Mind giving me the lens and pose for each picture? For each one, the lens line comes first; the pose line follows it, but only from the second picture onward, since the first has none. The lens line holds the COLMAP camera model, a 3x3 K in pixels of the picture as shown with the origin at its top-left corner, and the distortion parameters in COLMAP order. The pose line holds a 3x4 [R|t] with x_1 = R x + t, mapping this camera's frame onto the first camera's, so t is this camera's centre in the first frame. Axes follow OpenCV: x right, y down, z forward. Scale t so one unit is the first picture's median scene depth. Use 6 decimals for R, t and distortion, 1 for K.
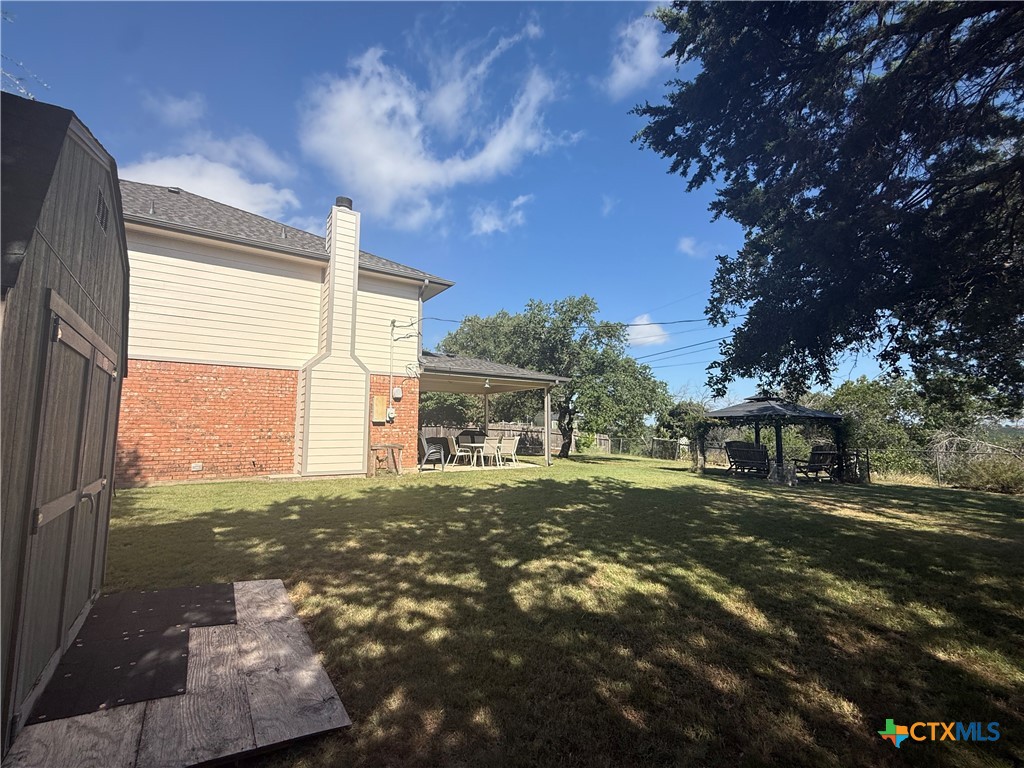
lens RADIAL K [[460.1, 0, 512.0], [0, 460.1, 384.0], [0, 0, 1]] dist [0.001071, 0.000069]
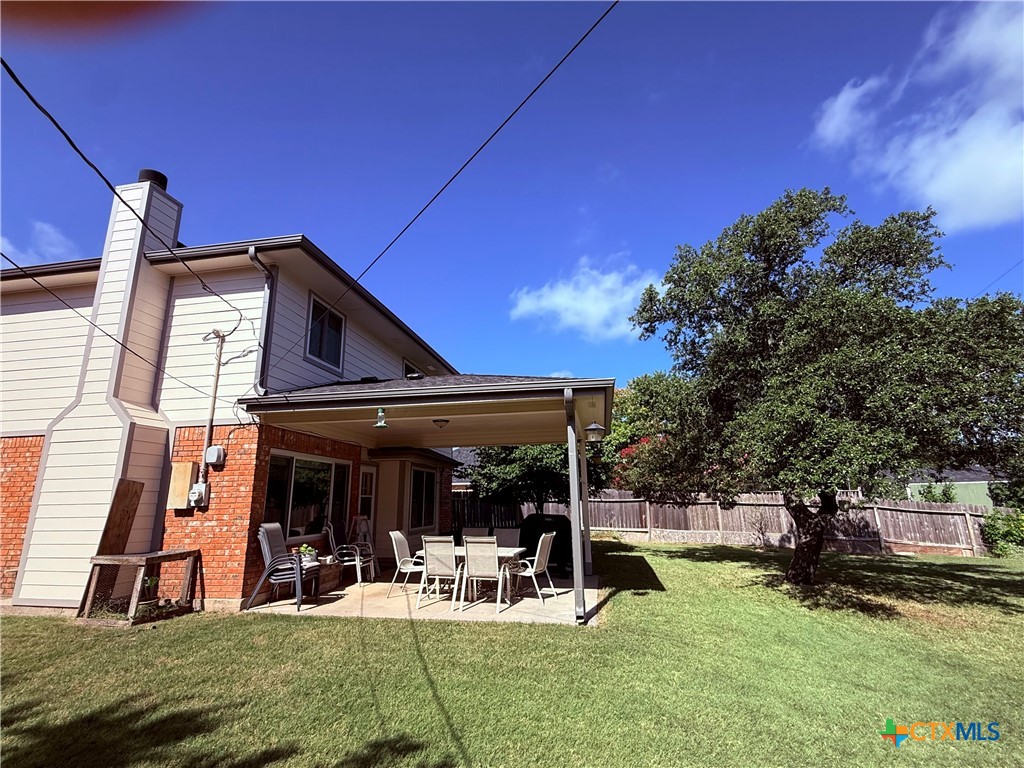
lens RADIAL K [[501.5, 0, 512.0], [0, 501.5, 384.0], [0, 0, 1]] dist [-0.000644, -0.000022]
pose [[0.703858, -0.180491, -0.687027, 0.436838], [0.089622, 0.982016, -0.166171, 0.067648], [0.704664, 0.055388, 0.707376, 0.814892]]
